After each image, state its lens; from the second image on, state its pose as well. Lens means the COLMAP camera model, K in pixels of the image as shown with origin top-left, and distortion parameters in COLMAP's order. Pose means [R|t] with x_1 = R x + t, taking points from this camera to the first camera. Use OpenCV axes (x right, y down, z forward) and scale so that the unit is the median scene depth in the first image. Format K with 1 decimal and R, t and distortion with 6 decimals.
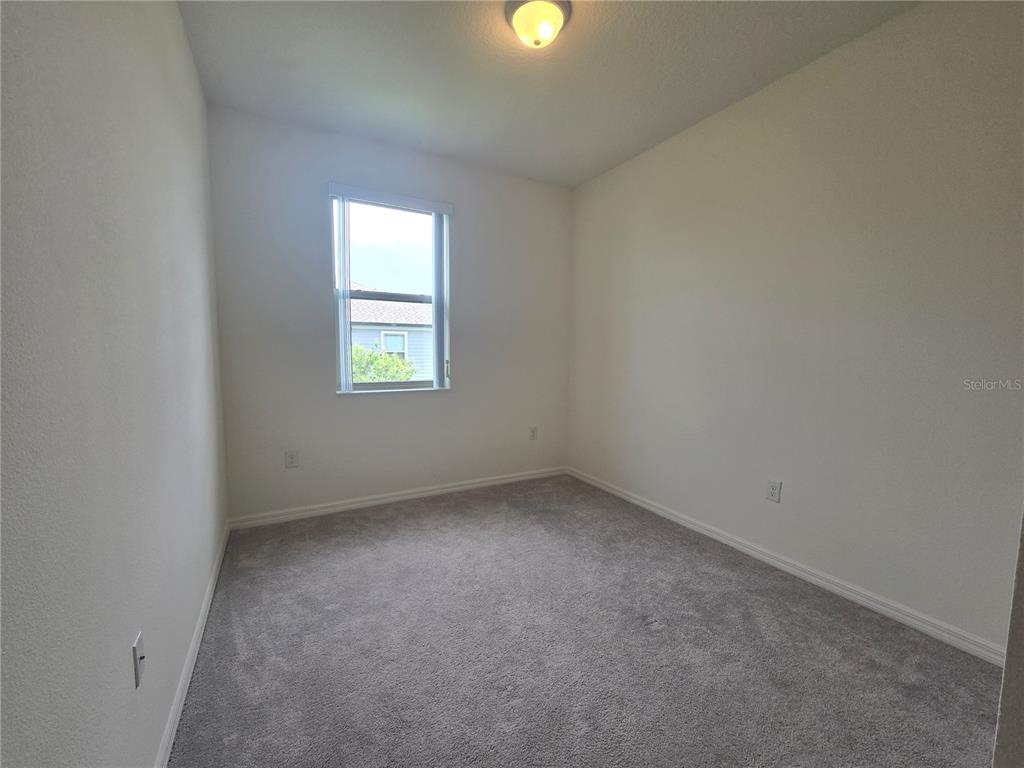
lens RADIAL K [[417.9, 0, 513.5], [0, 417.9, 388.1], [0, 0, 1]] dist [0.000560, -0.000083]
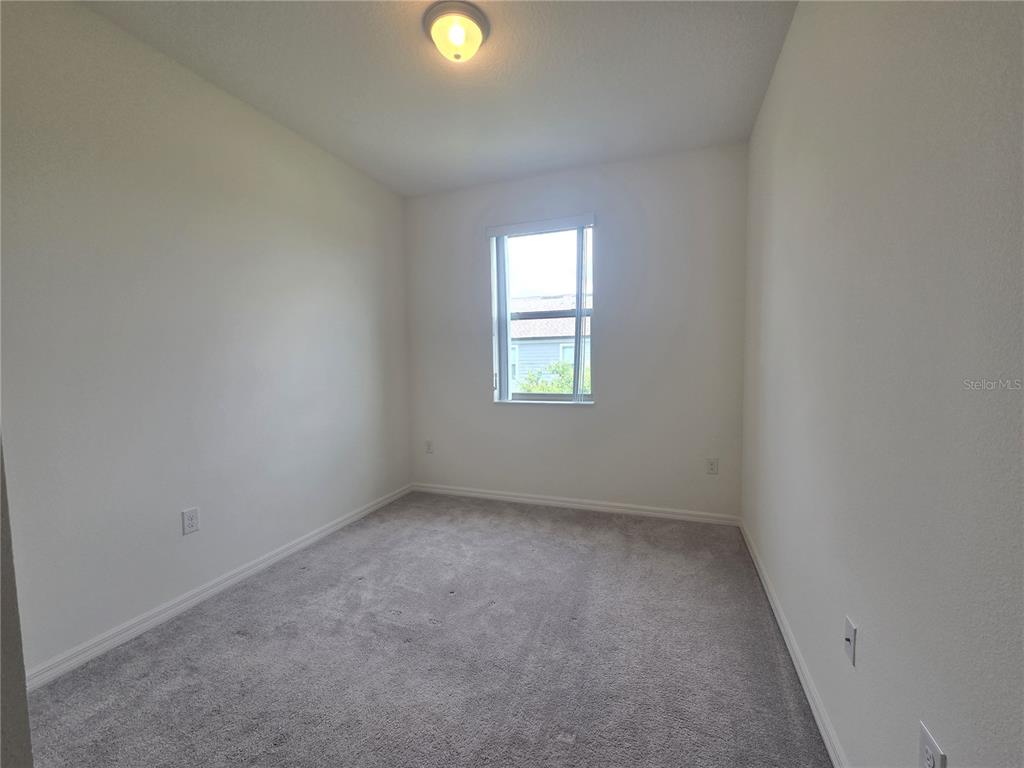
lens RADIAL K [[417.9, 0, 513.5], [0, 417.9, 388.1], [0, 0, 1]] dist [0.000560, -0.000083]
pose [[0.653152, 0.030187, -0.756625, 0.472124], [-0.048583, 0.998817, -0.002090, -0.017854], [0.755667, 0.038124, 0.653846, 0.242067]]
